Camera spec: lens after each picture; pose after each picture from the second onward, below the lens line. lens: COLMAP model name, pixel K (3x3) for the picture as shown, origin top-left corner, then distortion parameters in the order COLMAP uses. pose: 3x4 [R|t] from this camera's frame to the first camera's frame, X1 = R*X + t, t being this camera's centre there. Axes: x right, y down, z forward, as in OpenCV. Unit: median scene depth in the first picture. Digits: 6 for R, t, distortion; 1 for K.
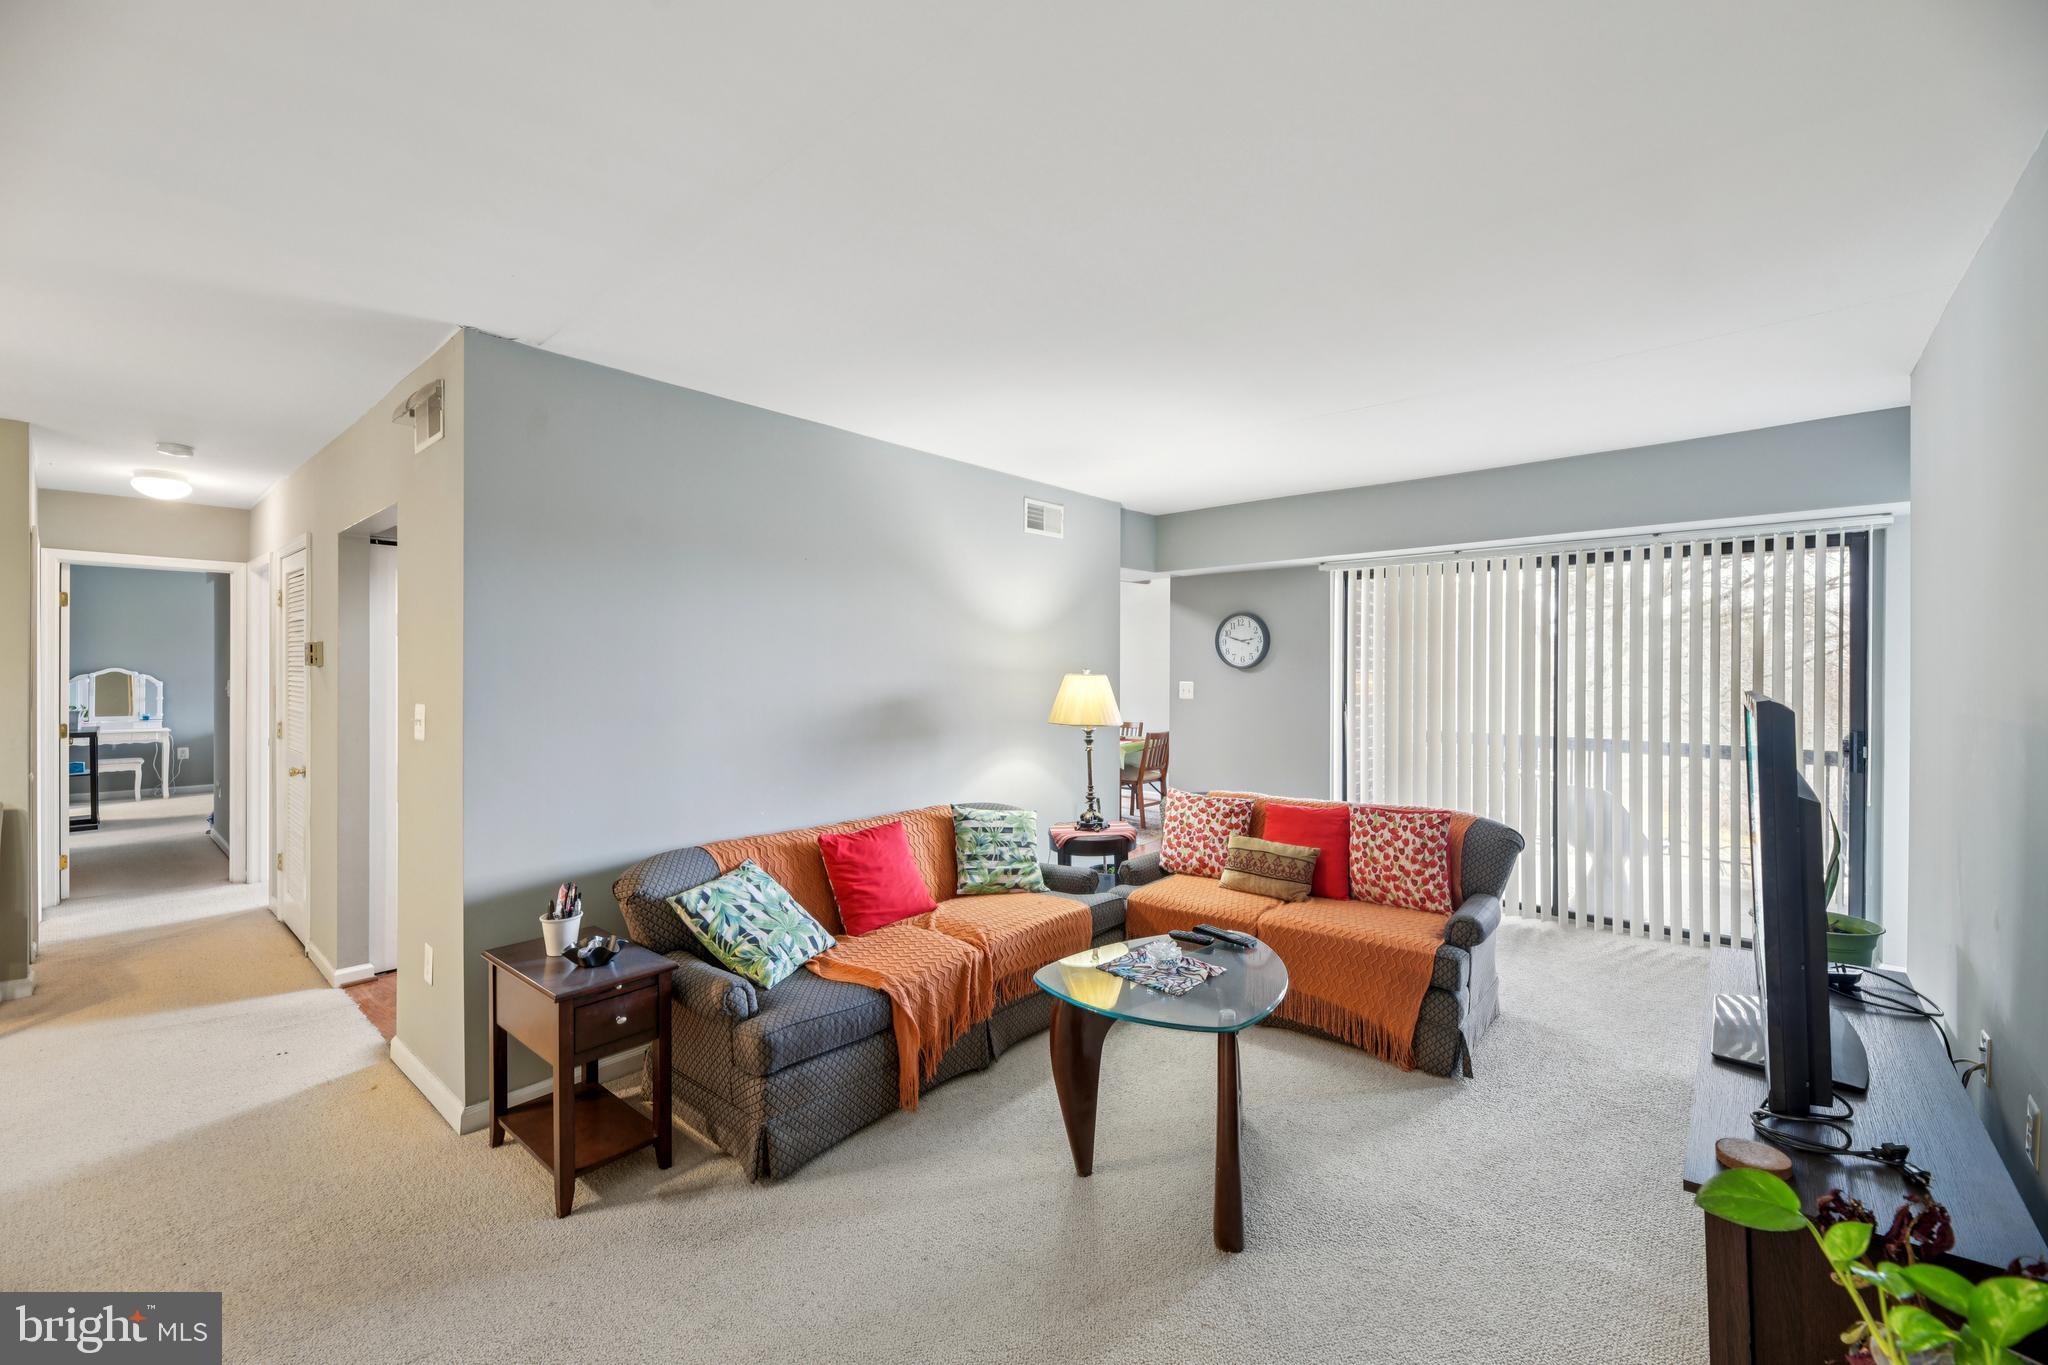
lens RADIAL K [[827.4, 0, 1043.0], [0, 827.4, 674.5], [0, 0, 1]] dist [-0.001278, -0.003334]
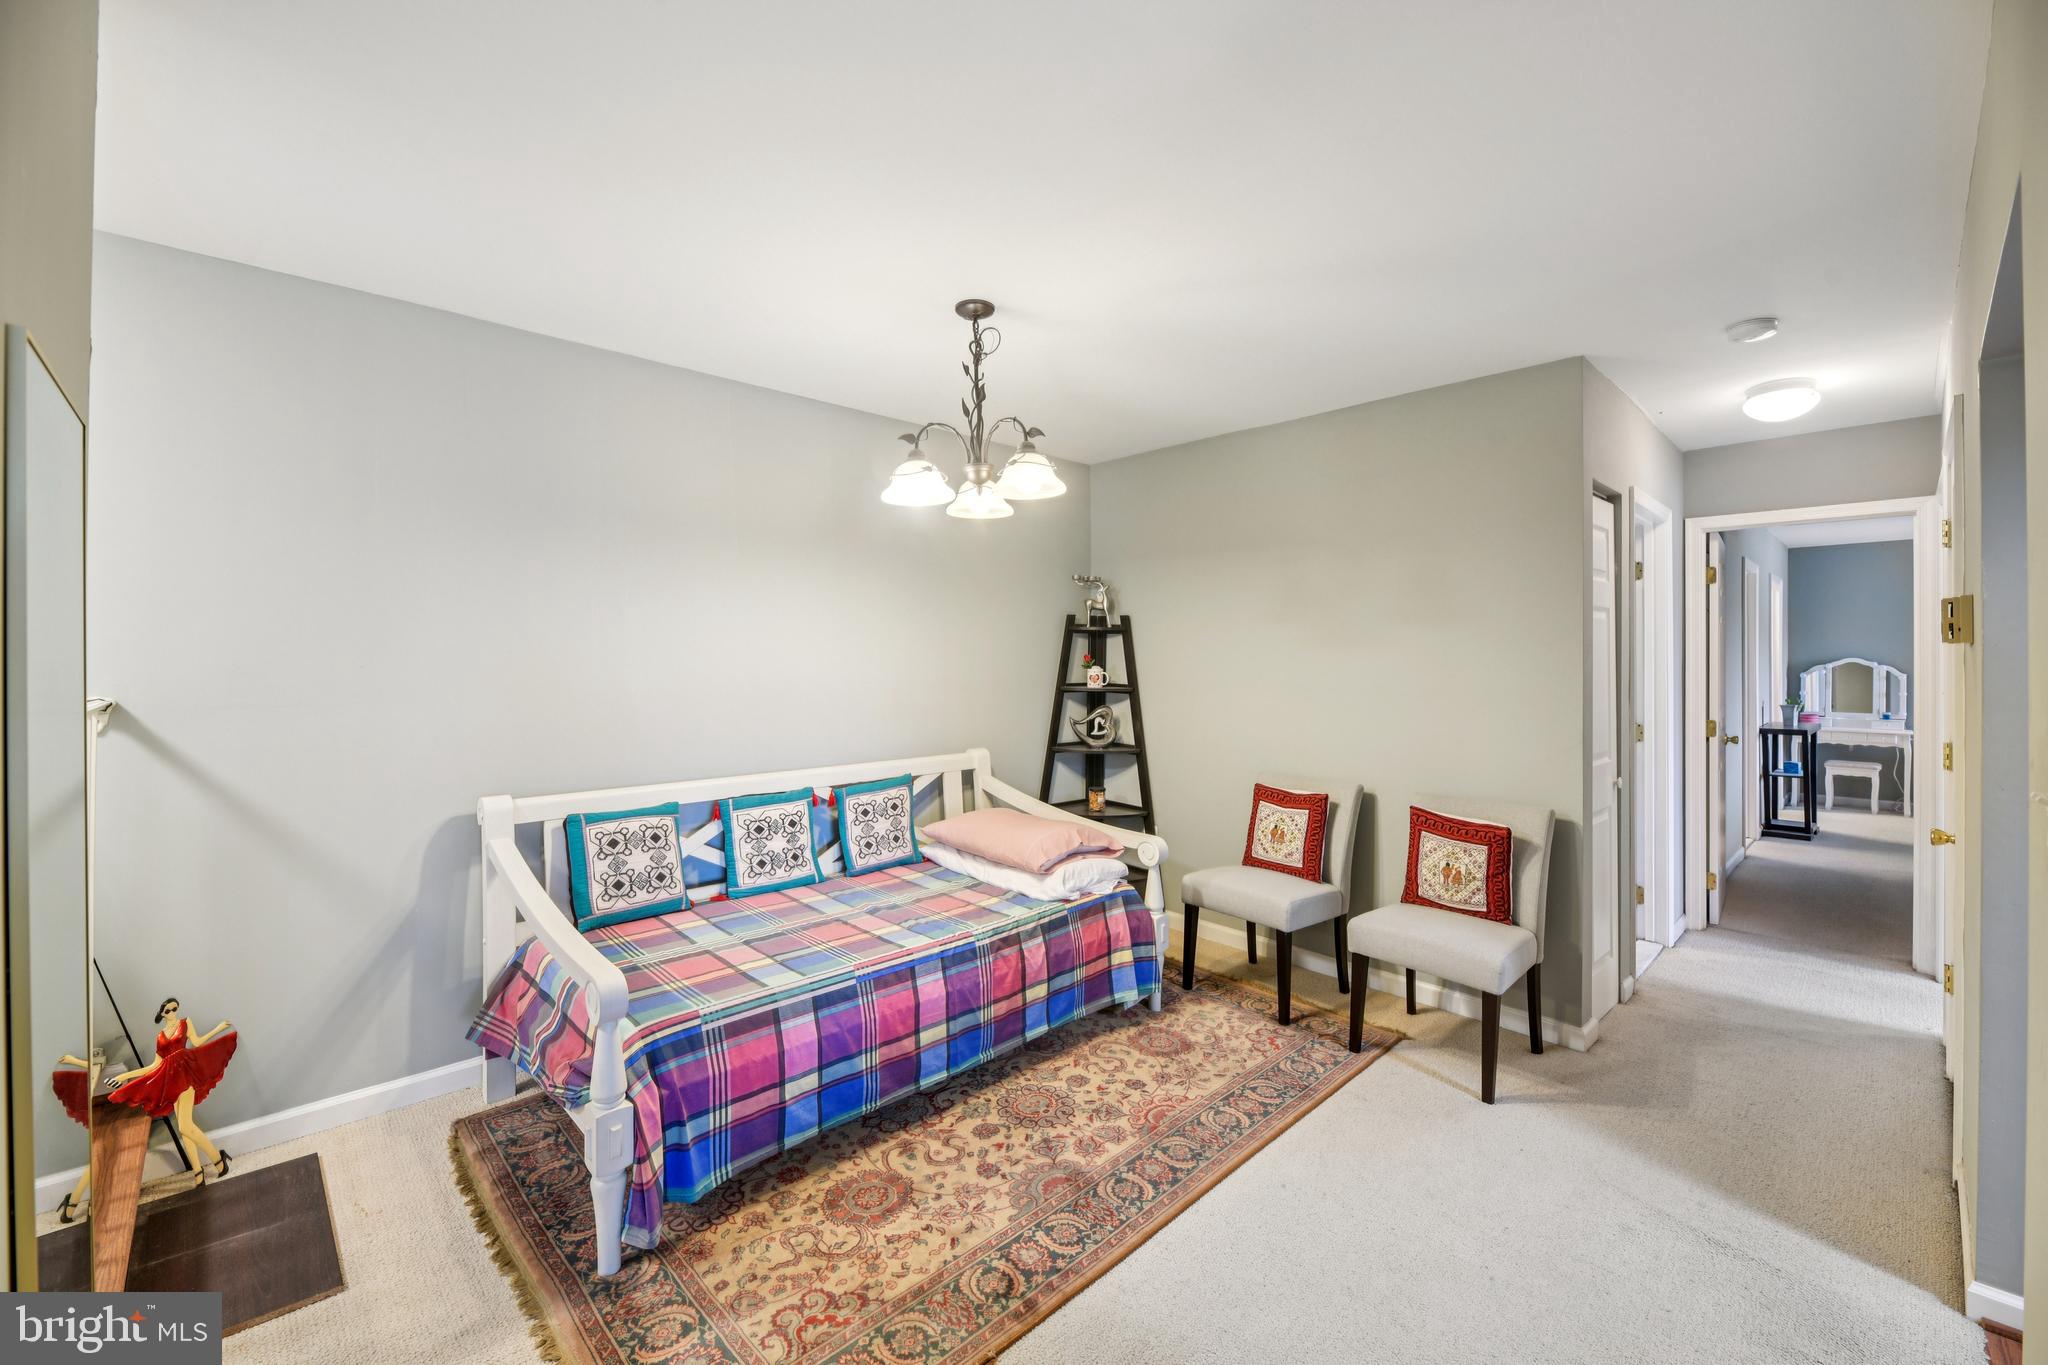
lens RADIAL K [[843.1, 0, 1034.8], [0, 843.1, 657.6], [0, 0, 1]] dist [-0.002046, -0.000607]
pose [[-0.105381, -0.005172, -0.994419, -0.327680], [-0.007345, 0.999963, -0.004422, 0.005107], [0.994405, 0.006838, -0.105415, 0.526708]]
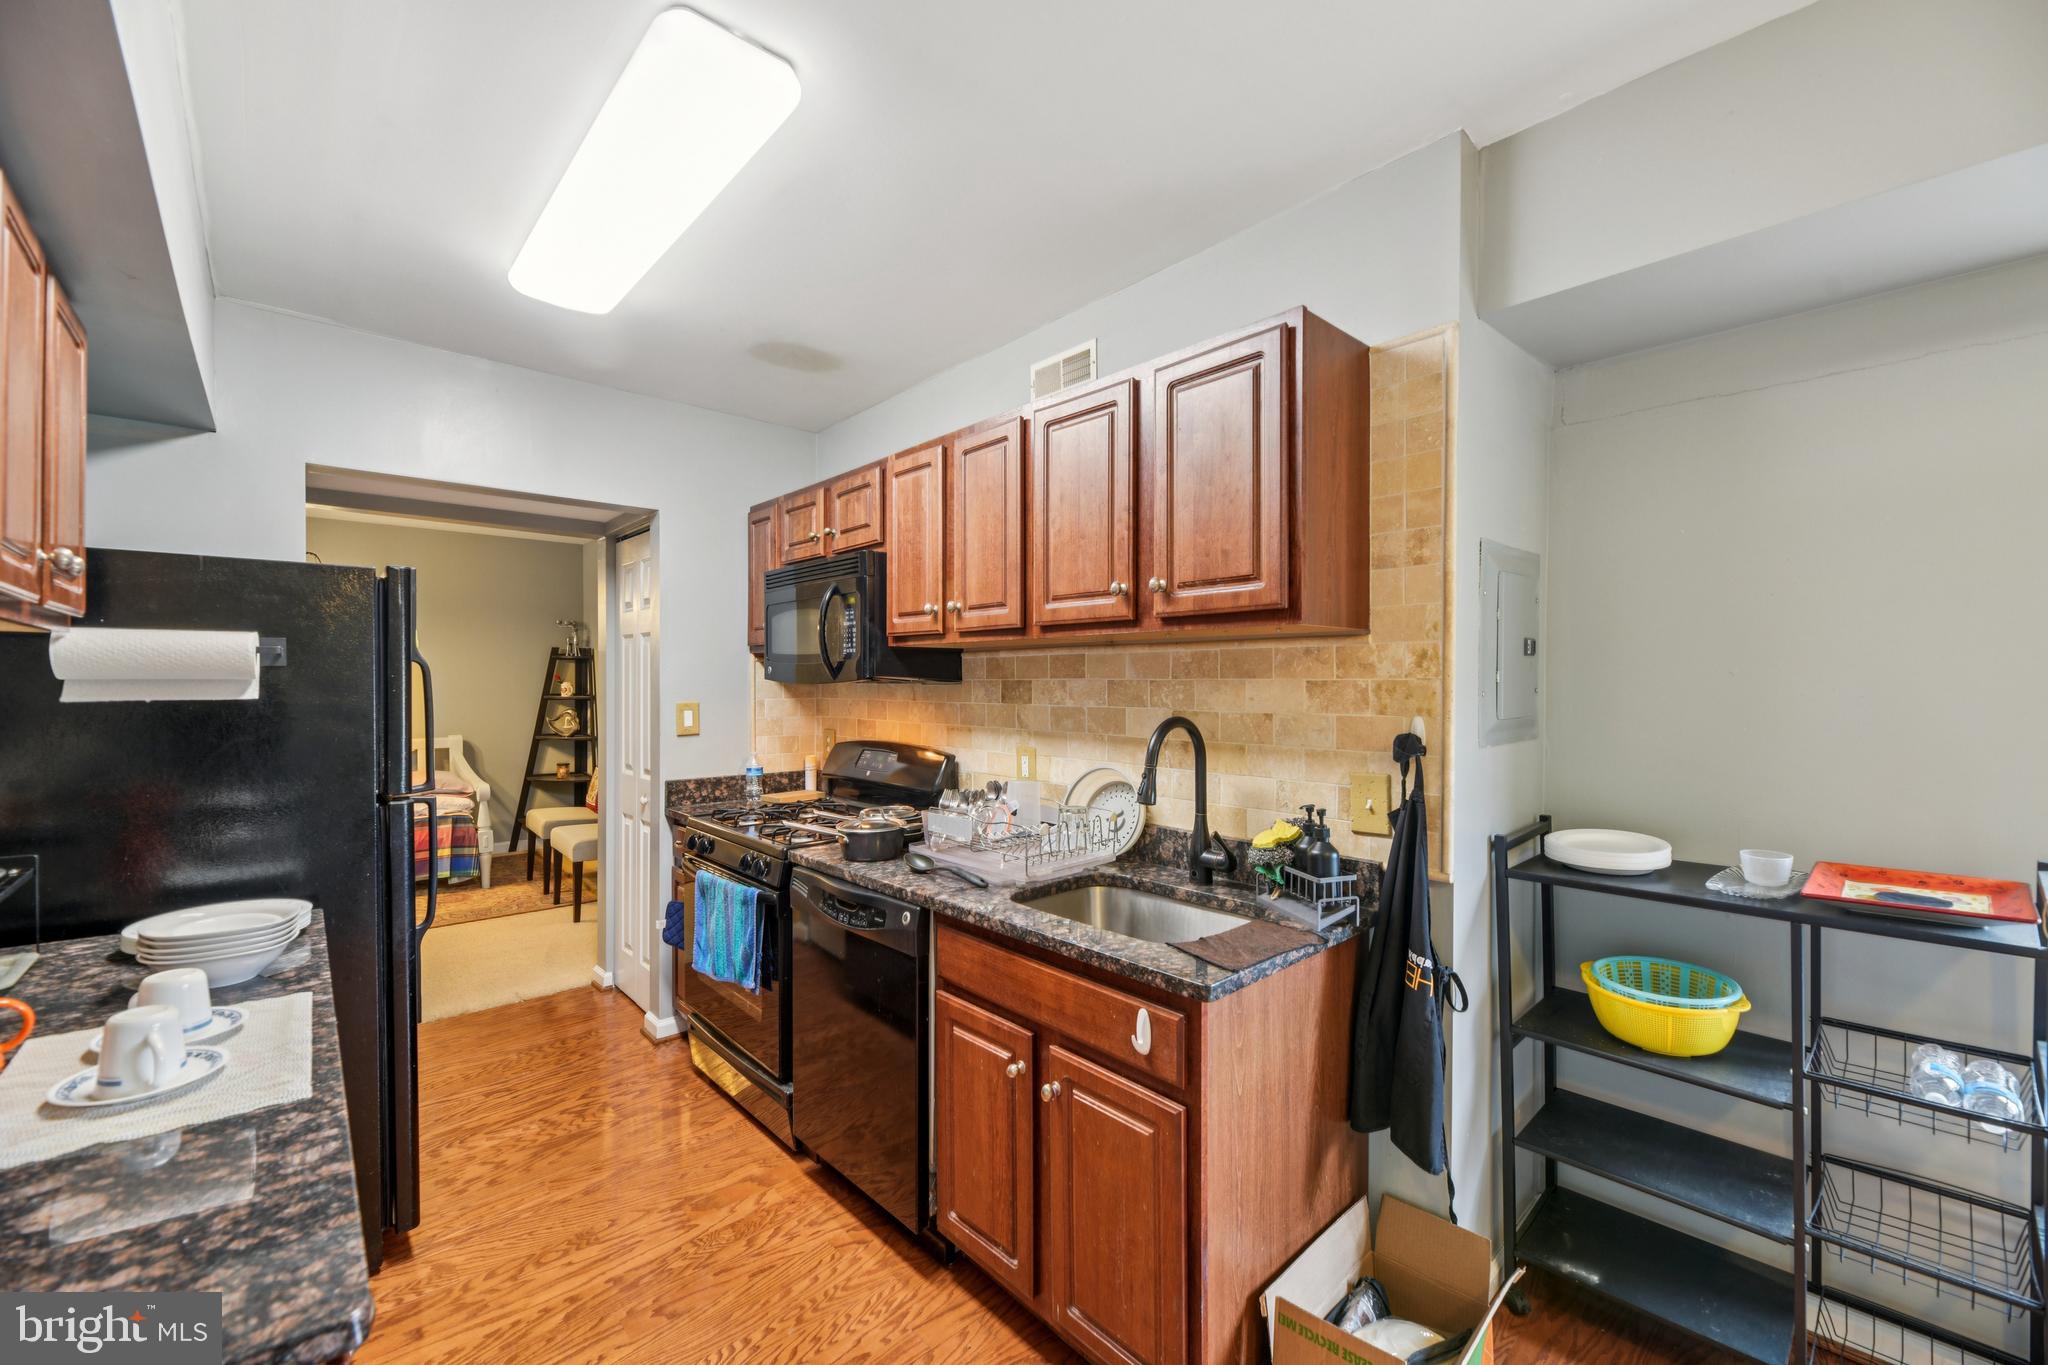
lens RADIAL K [[830.8, 0, 1032.0], [0, 830.8, 684.9], [0, 0, 1]] dist [-0.001343, -0.003293]
pose [[-0.124916, 0.003041, -0.992163, 0.104438], [-0.009519, 0.999946, 0.004263, 0.000186], [0.992122, 0.009977, -0.124880, 1.715956]]
